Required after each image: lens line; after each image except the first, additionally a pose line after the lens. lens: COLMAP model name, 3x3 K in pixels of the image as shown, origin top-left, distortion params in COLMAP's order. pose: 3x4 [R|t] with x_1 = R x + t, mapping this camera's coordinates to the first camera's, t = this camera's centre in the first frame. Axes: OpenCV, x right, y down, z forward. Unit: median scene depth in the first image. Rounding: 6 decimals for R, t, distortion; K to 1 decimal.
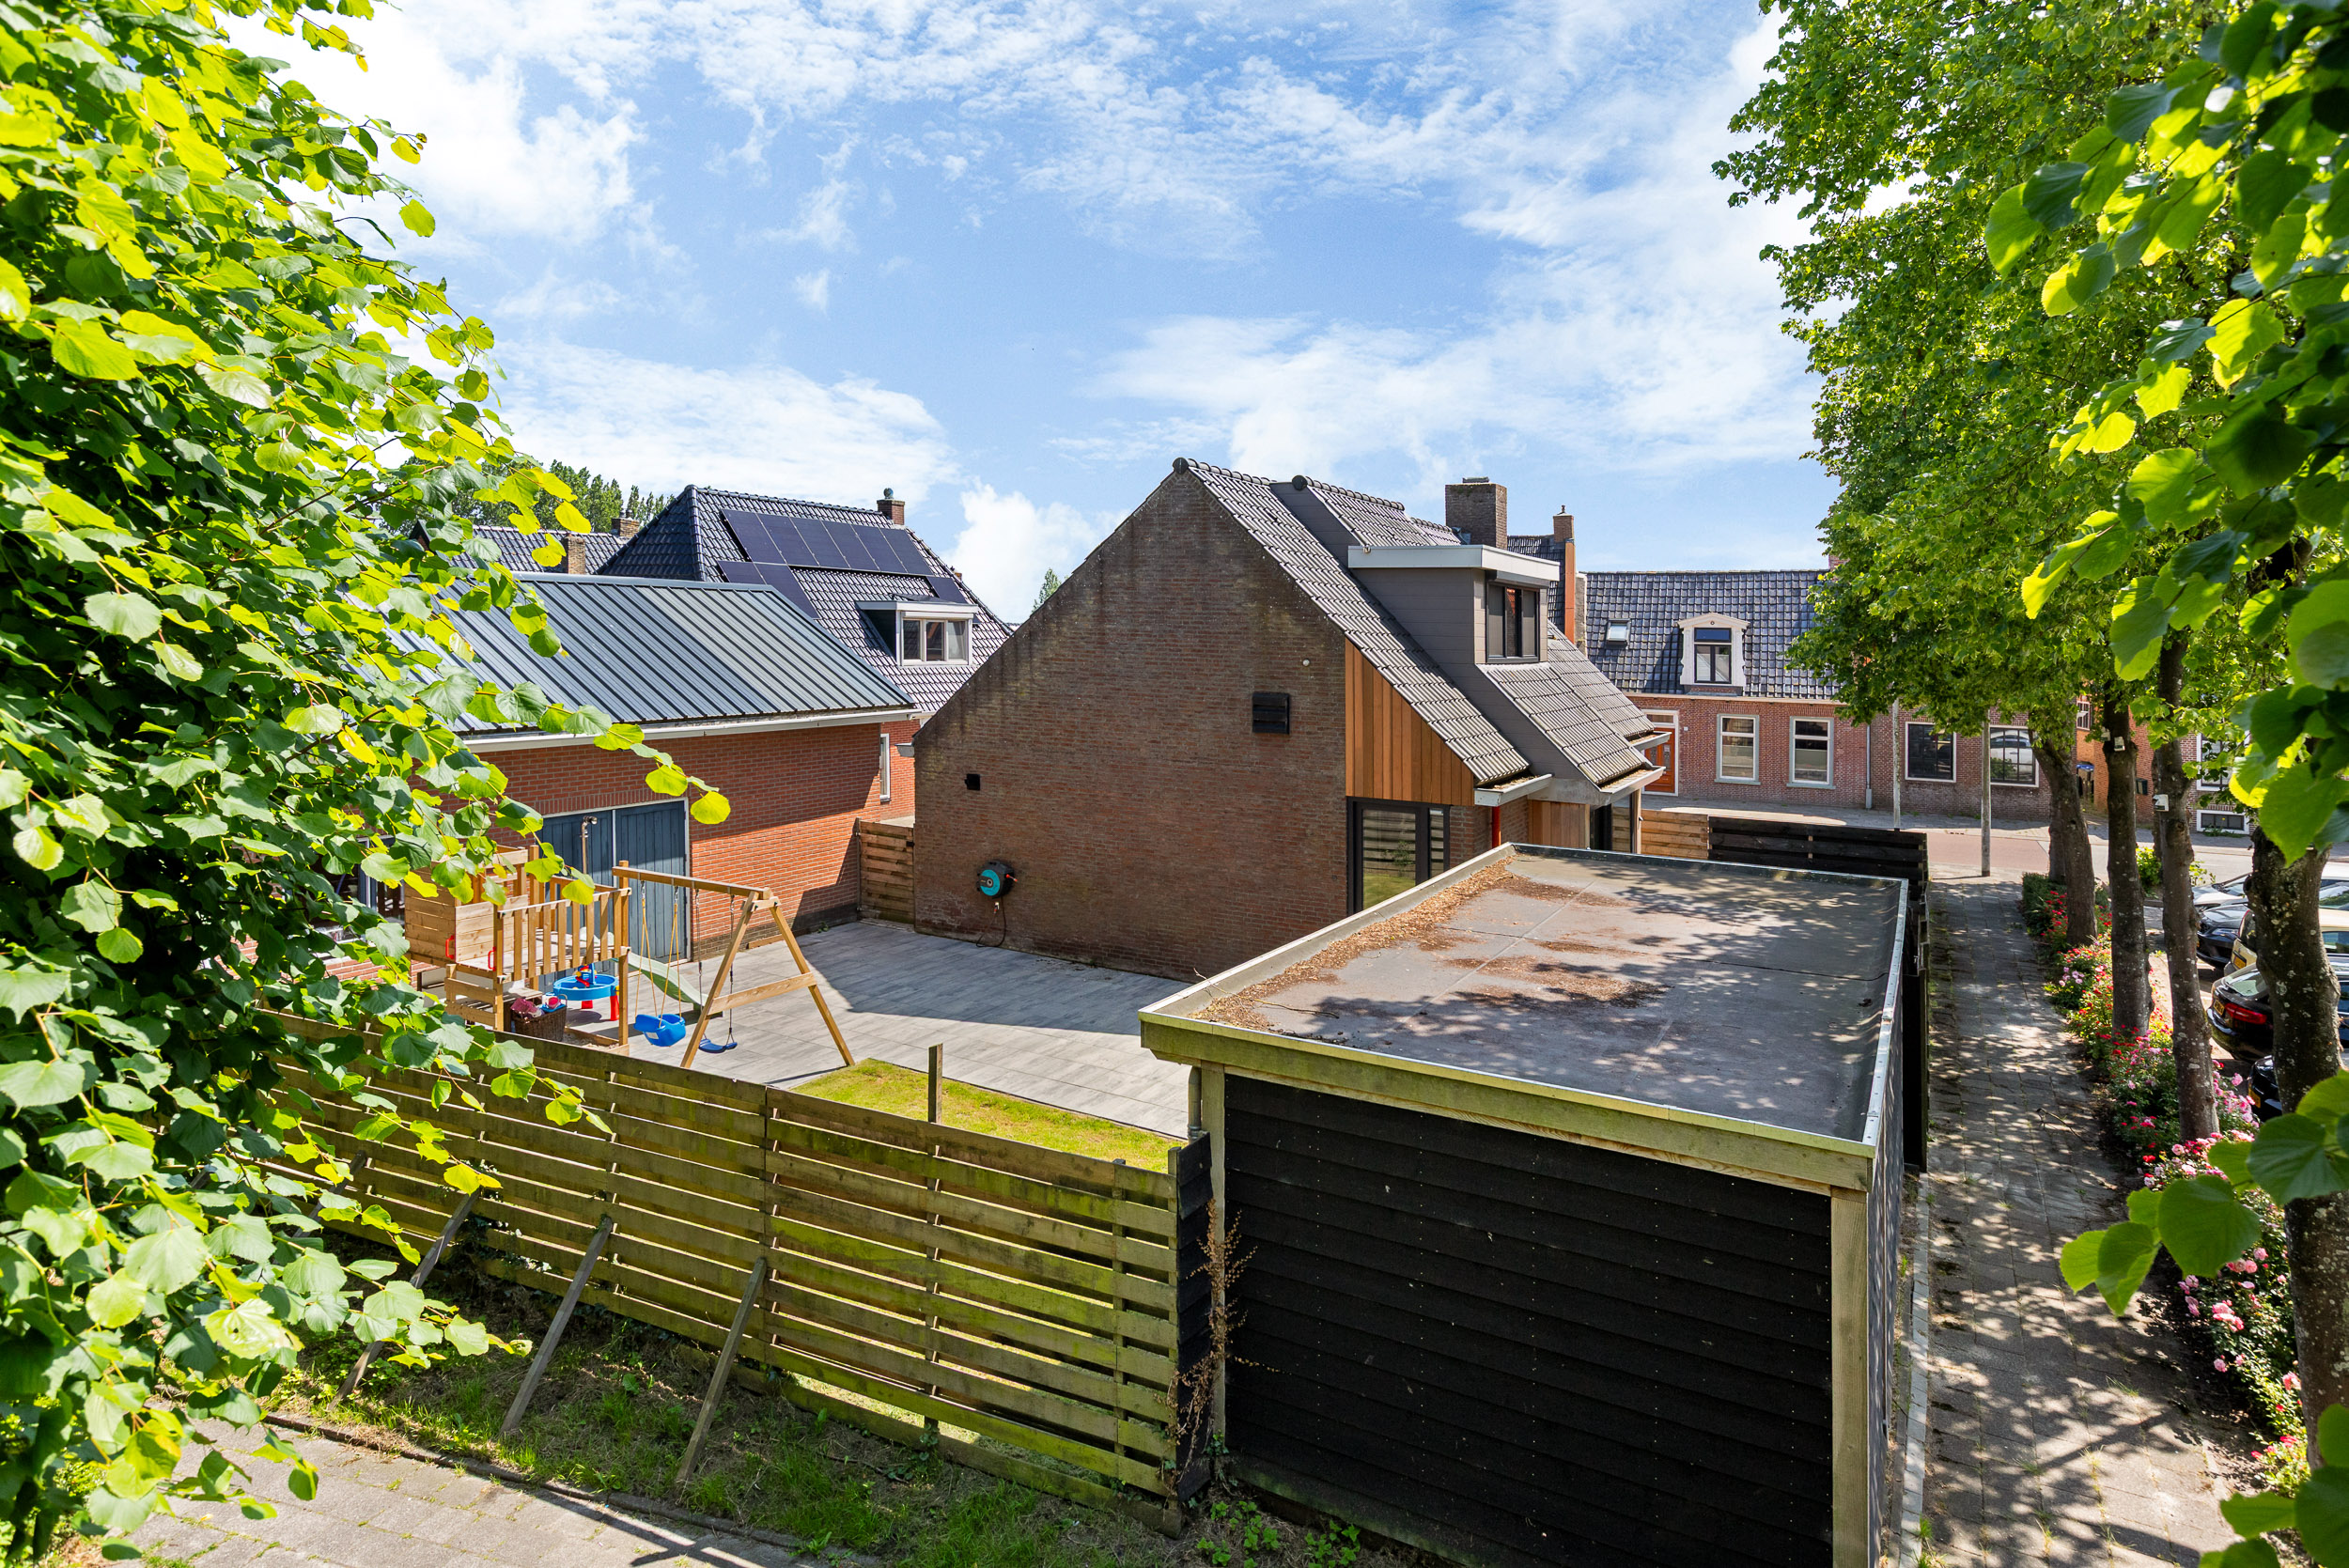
lens RADIAL K [[1292.0, 0, 1070.5], [0, 1292.0, 619.5], [0, 0, 1]] dist [0.005518, -0.001862]
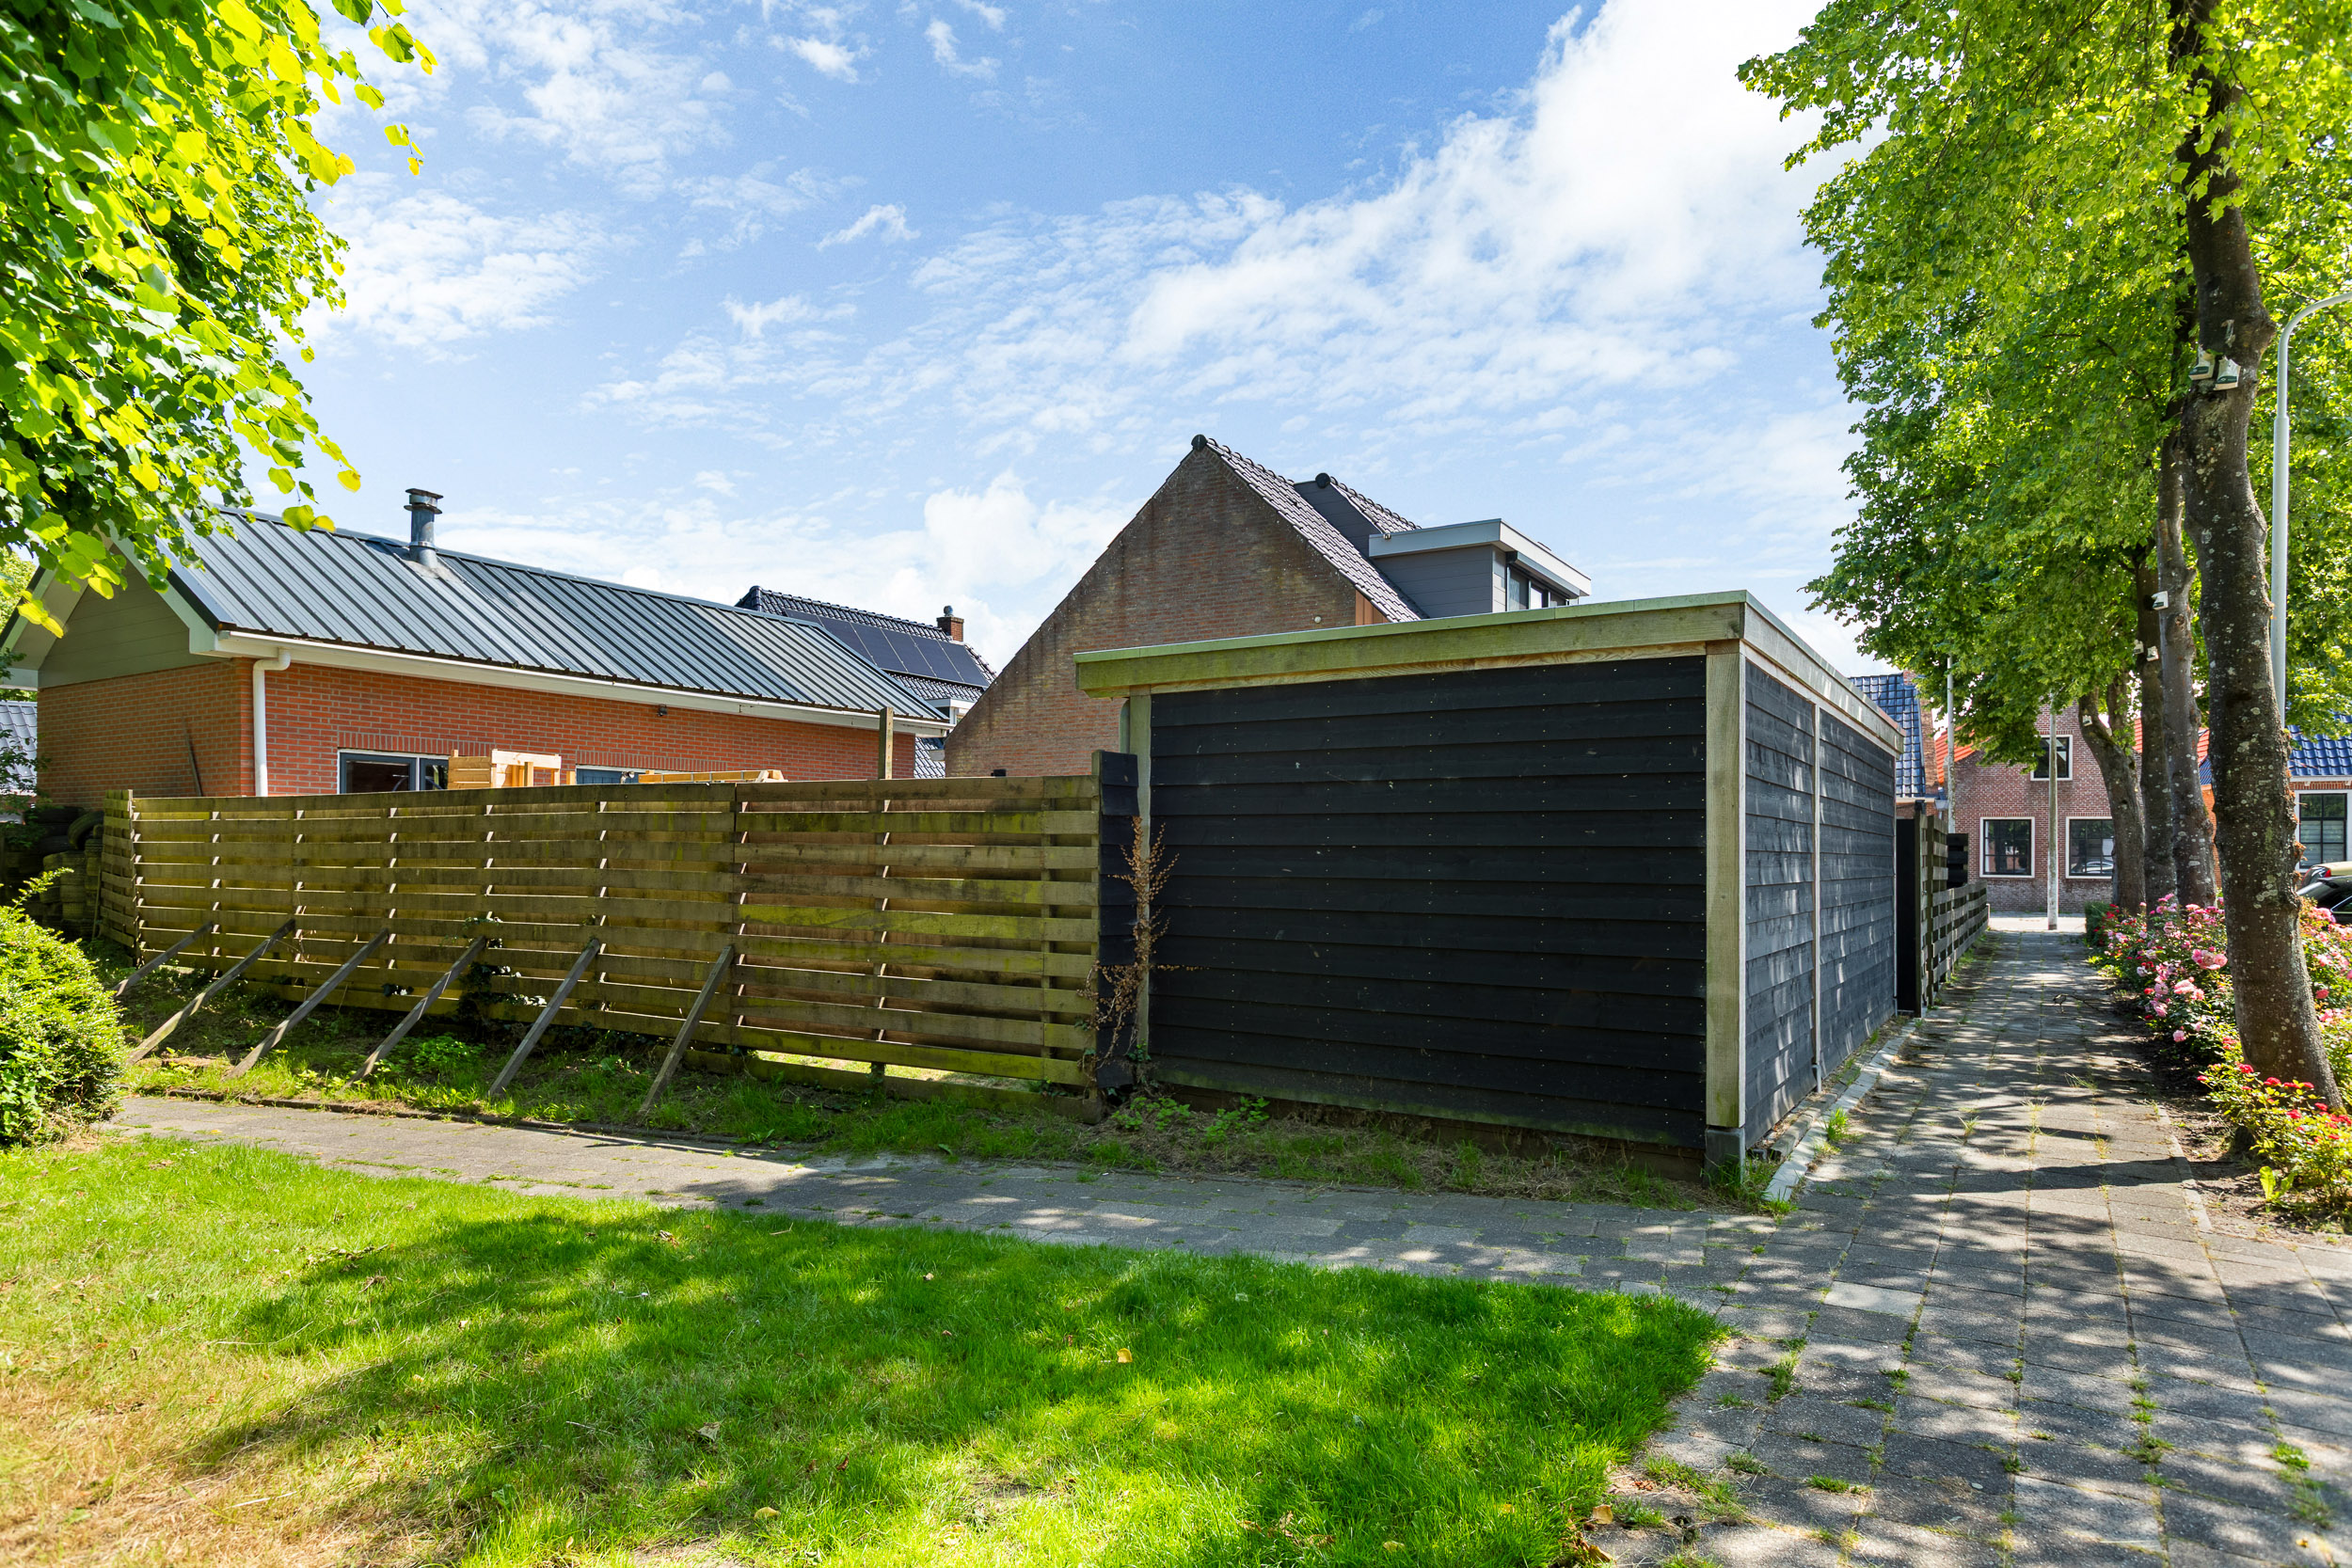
lens RADIAL K [[1281.9, 0, 1060.7], [0, 1281.9, 819.5], [0, 0, 1]] dist [0.004831, 0.000778]
pose [[0.997525, 0.009061, -0.069728, 0.053751], [-0.010040, 0.999856, -0.013712, 0.209271], [0.069593, 0.014378, 0.997472, -0.014322]]
